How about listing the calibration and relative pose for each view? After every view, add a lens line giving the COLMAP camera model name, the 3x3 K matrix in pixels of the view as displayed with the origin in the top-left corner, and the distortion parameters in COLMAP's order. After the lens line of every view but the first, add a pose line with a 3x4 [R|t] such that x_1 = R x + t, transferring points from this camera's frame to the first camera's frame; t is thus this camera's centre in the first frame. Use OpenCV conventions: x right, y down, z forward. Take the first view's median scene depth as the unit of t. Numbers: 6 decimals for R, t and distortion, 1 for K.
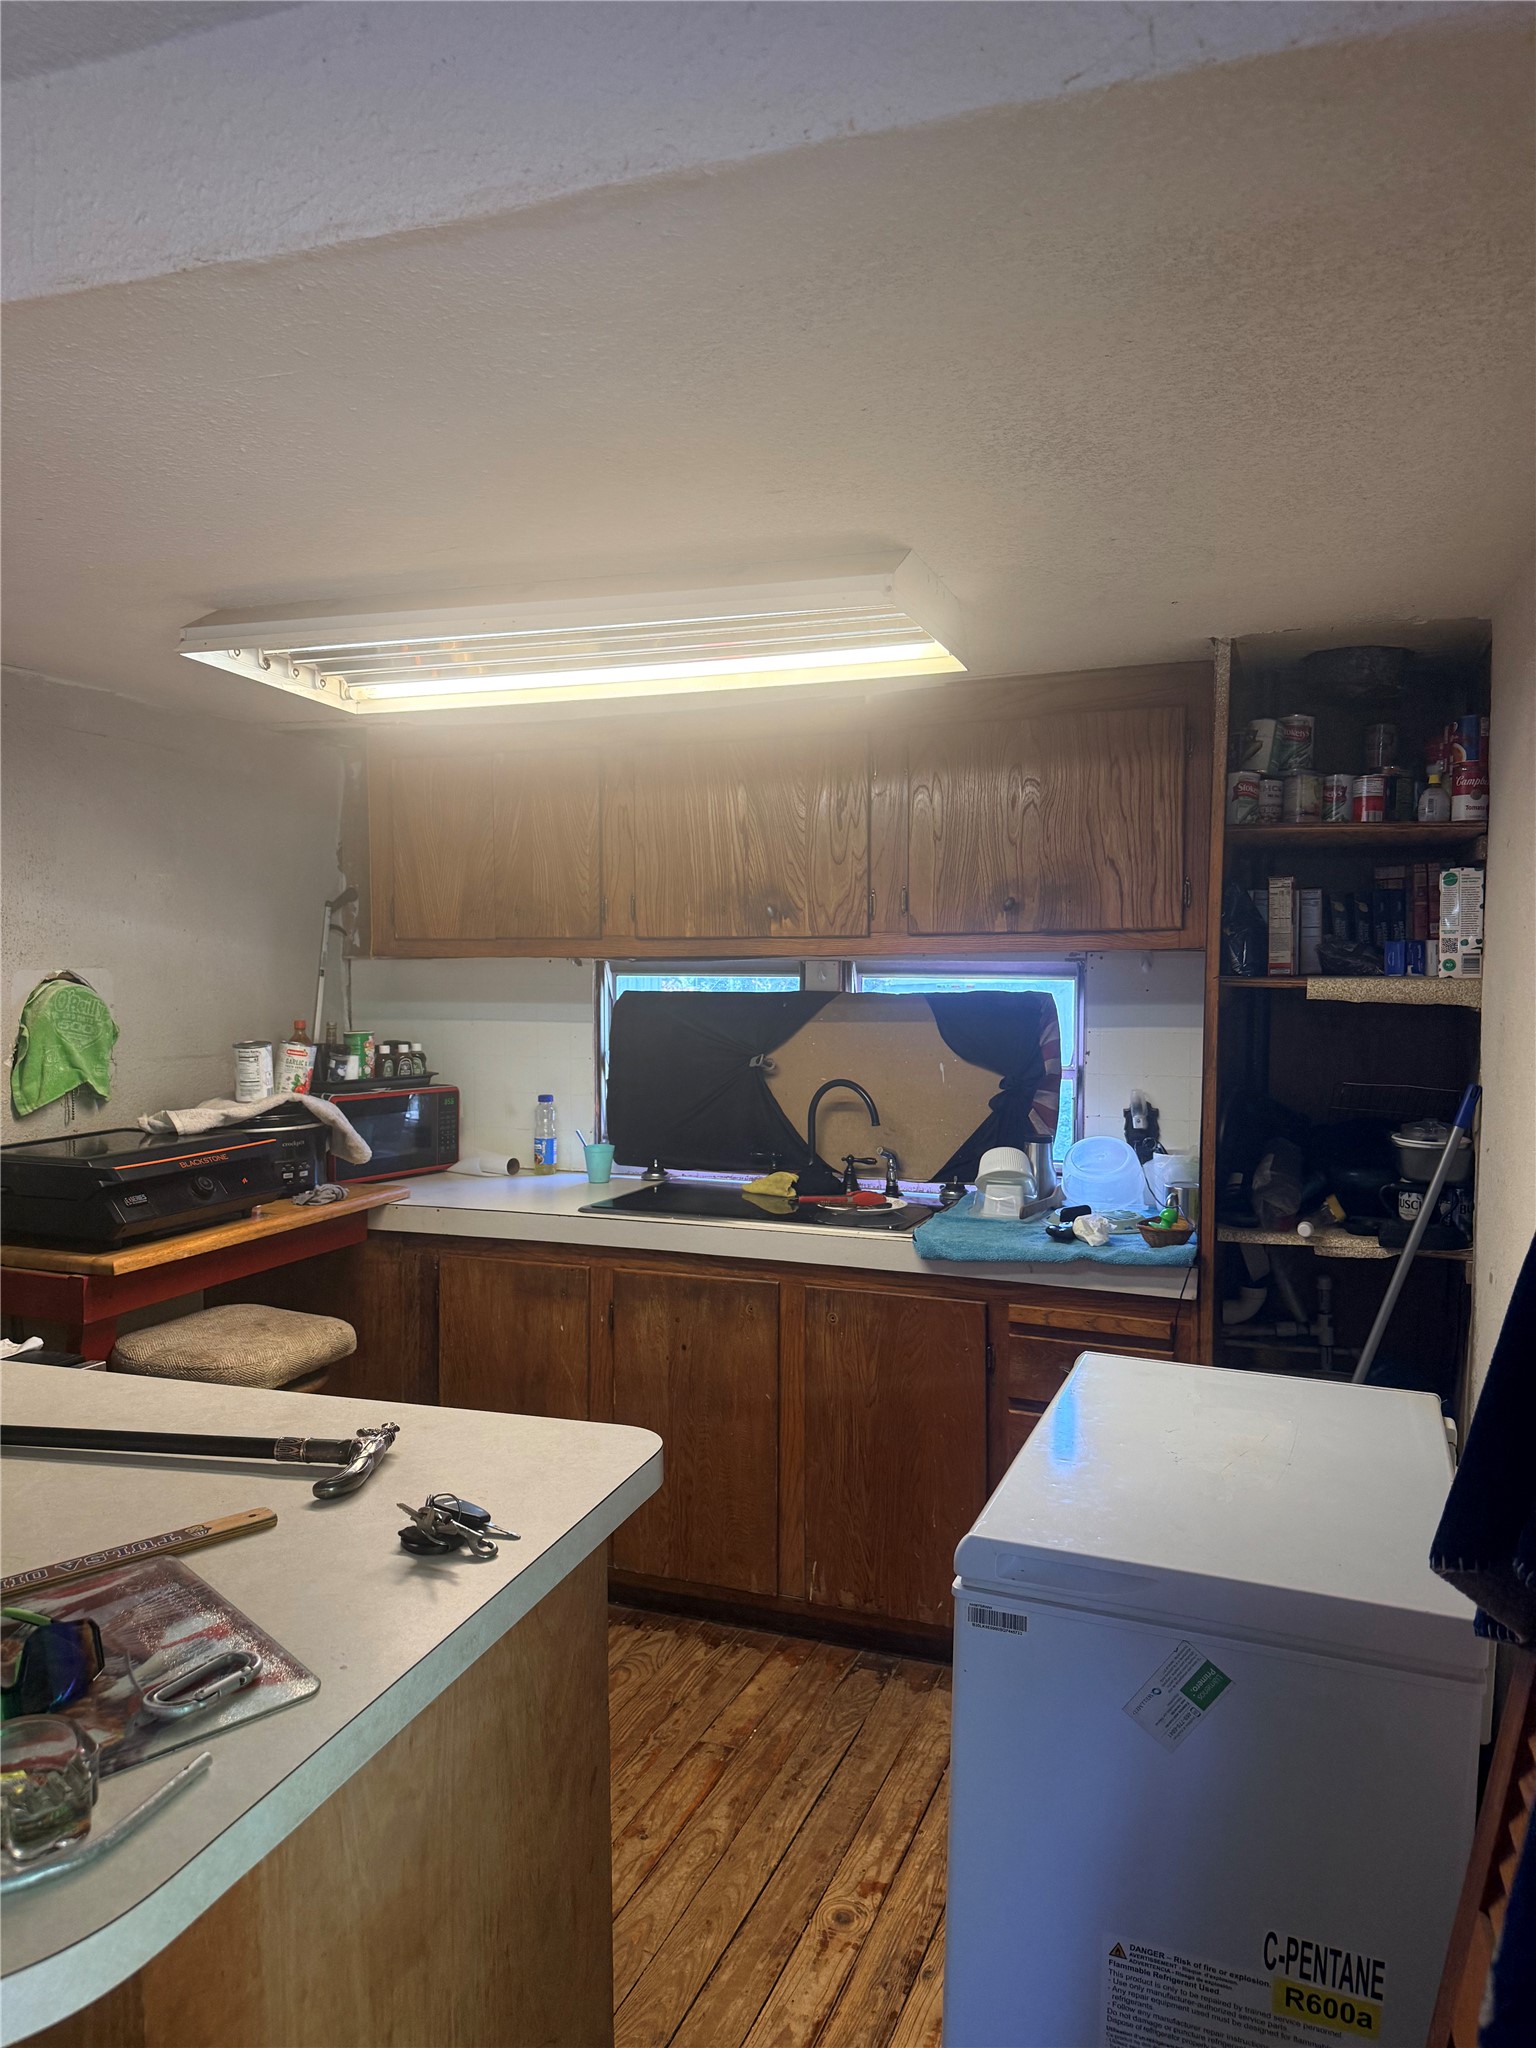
lens RADIAL K [[1460.5, 0, 778.0], [0, 1460.5, 1020.8], [0, 0, 1]] dist [0.038762, -0.036360]
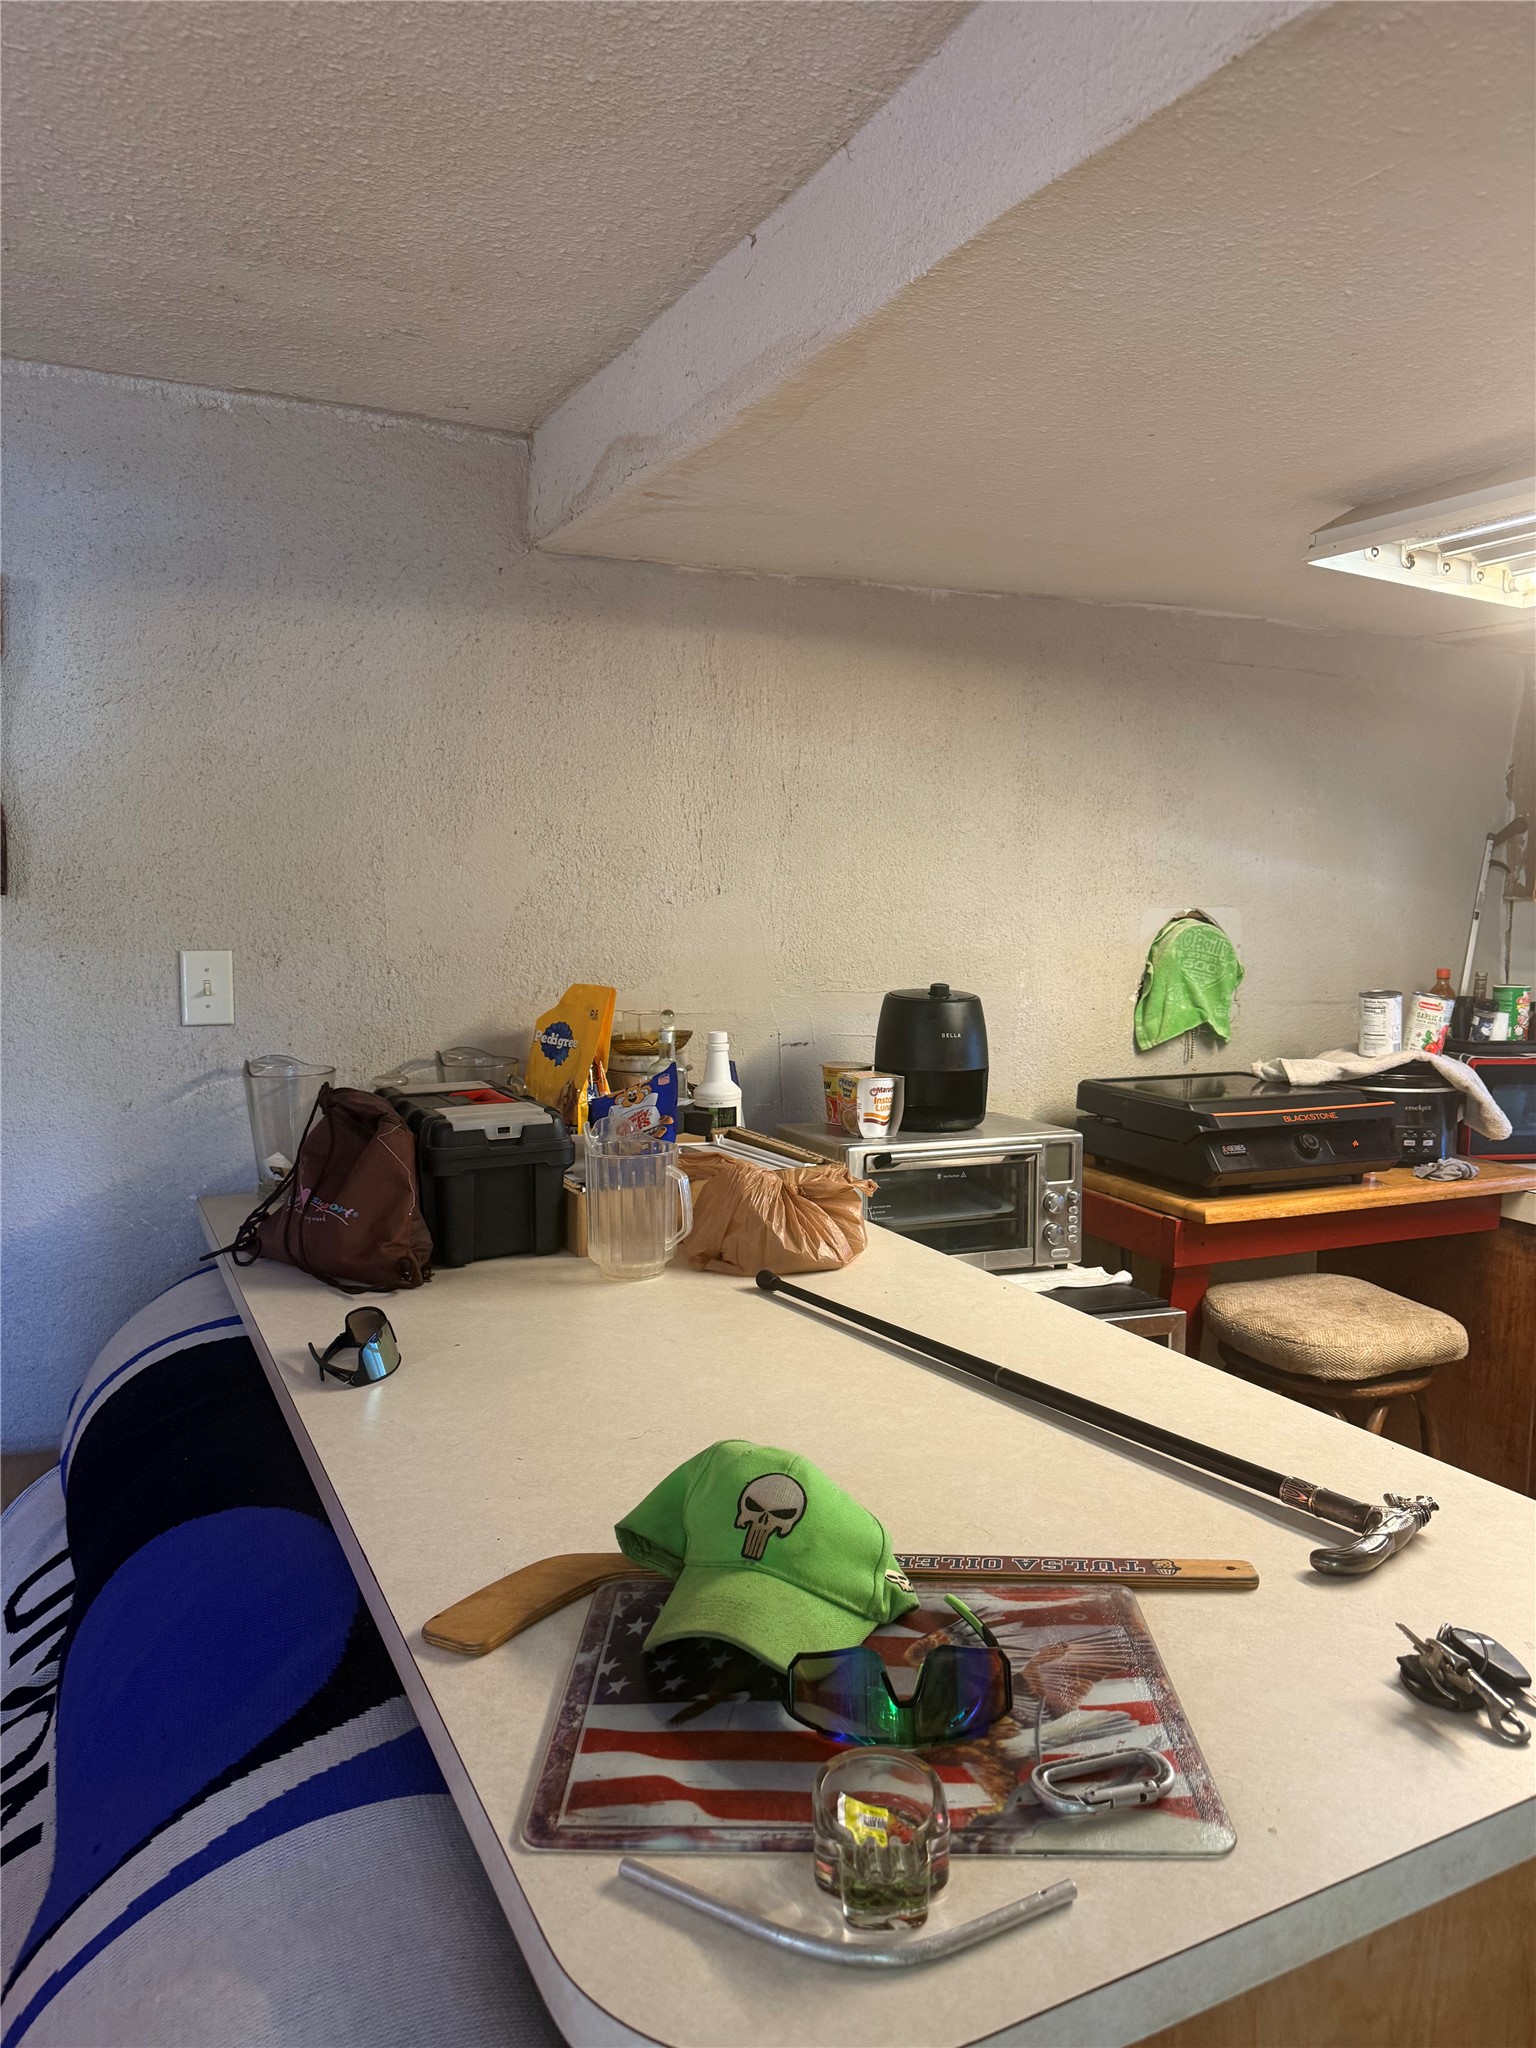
lens RADIAL K [[1460.5, 0, 769.3], [0, 1460.5, 1028.1], [0, 0, 1]] dist [0.038762, -0.036360]
pose [[0.712351, 0.079751, -0.697278, 0.011295], [-0.044653, 0.996660, 0.068374, -0.011348], [0.700402, -0.017571, 0.713532, 0.116595]]
